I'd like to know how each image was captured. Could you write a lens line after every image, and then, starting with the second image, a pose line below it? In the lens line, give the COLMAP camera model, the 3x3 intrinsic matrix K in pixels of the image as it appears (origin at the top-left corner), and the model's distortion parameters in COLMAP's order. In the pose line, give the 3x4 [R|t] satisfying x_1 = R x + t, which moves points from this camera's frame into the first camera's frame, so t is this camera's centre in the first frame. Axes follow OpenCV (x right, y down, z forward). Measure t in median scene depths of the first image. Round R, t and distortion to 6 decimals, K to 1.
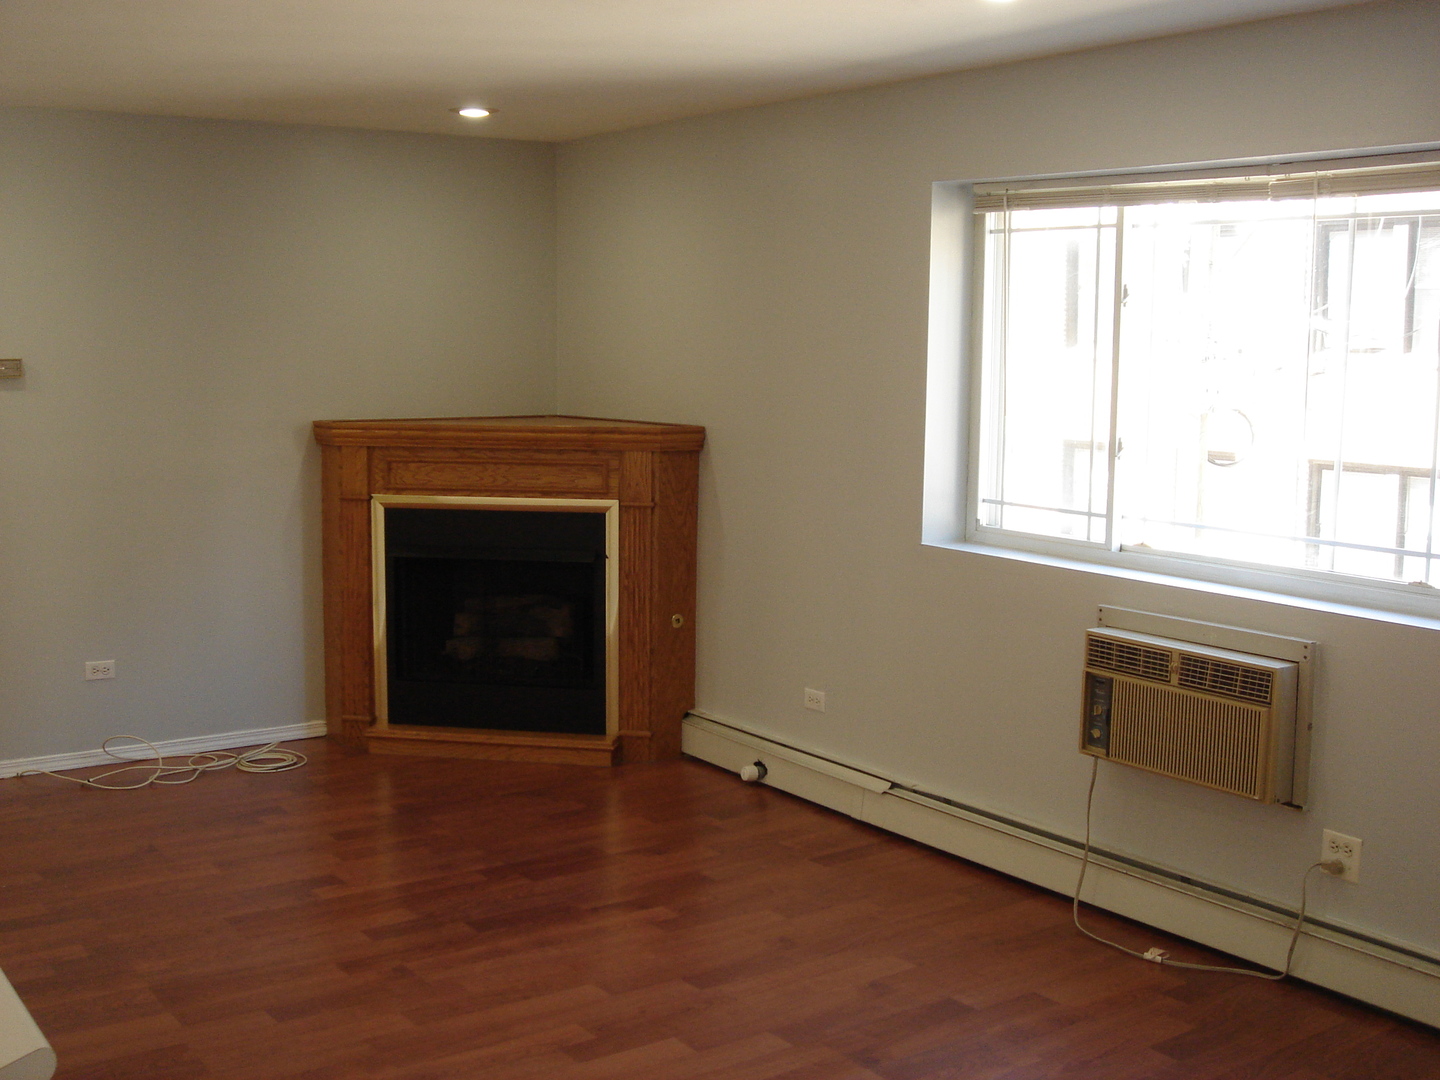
lens RADIAL K [[1661.8, 0, 720.0], [0, 1661.8, 540.0], [0, 0, 1]] dist [-0.146065, 0.019022]
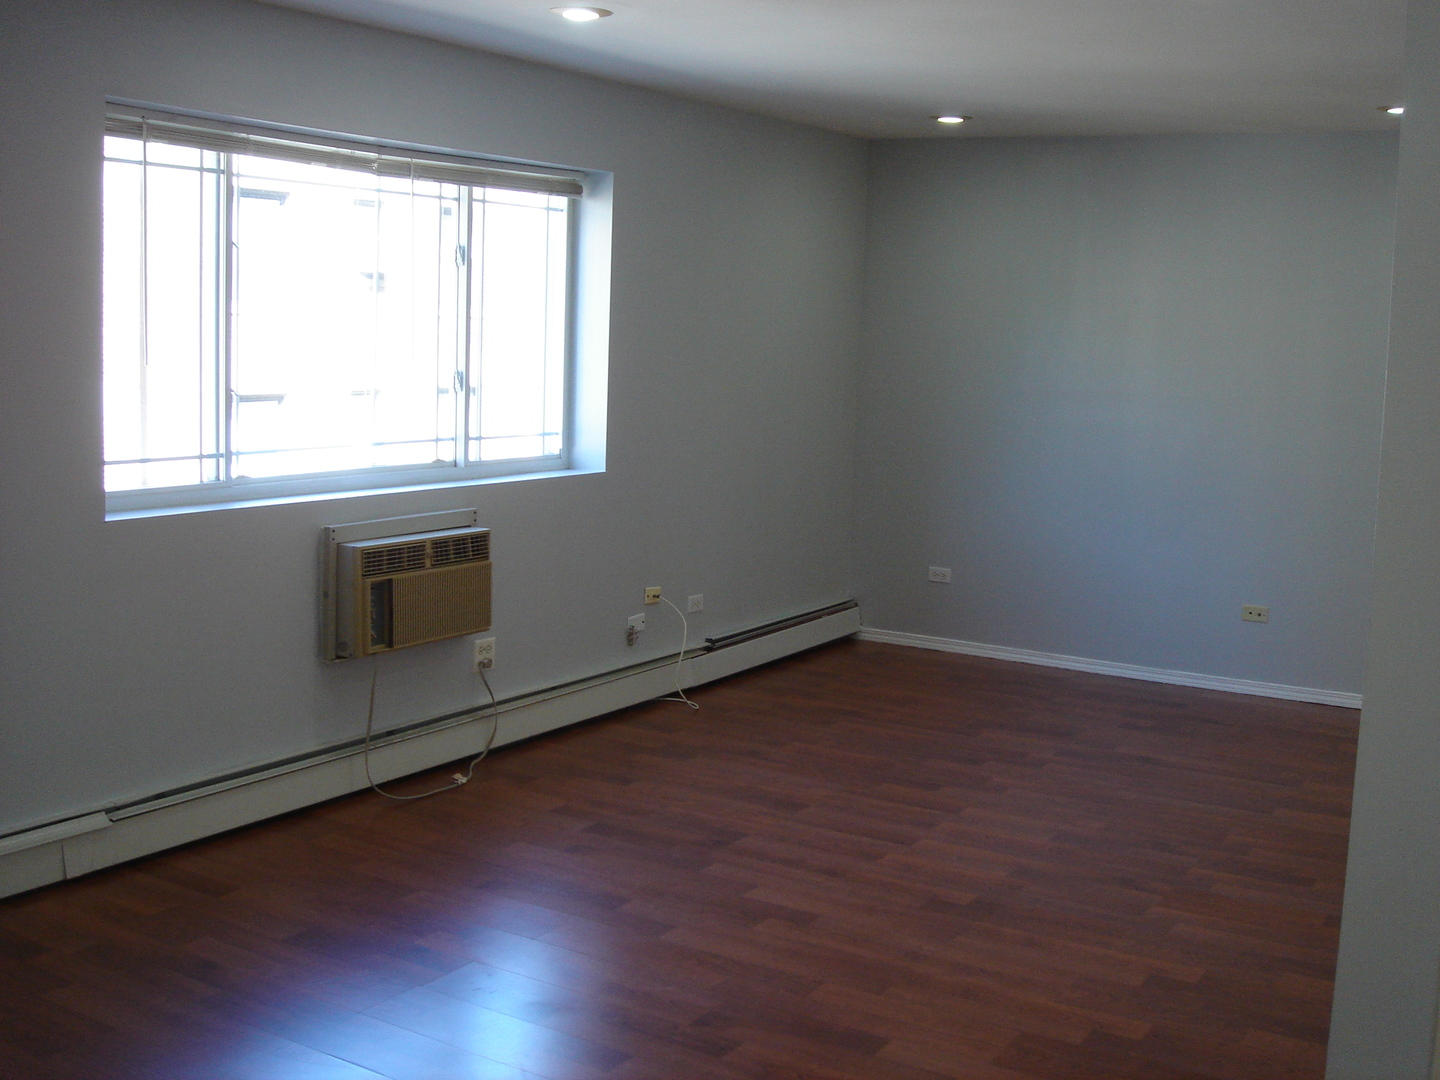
lens RADIAL K [[1661.8, 0, 720.0], [0, 1661.8, 540.0], [0, 0, 1]] dist [-0.146065, 0.019022]
pose [[-0.393965, -0.141636, 0.908147, -0.941026], [0.075074, 0.979795, 0.185378, -0.147043], [-0.916054, 0.141210, -0.375372, 1.265192]]
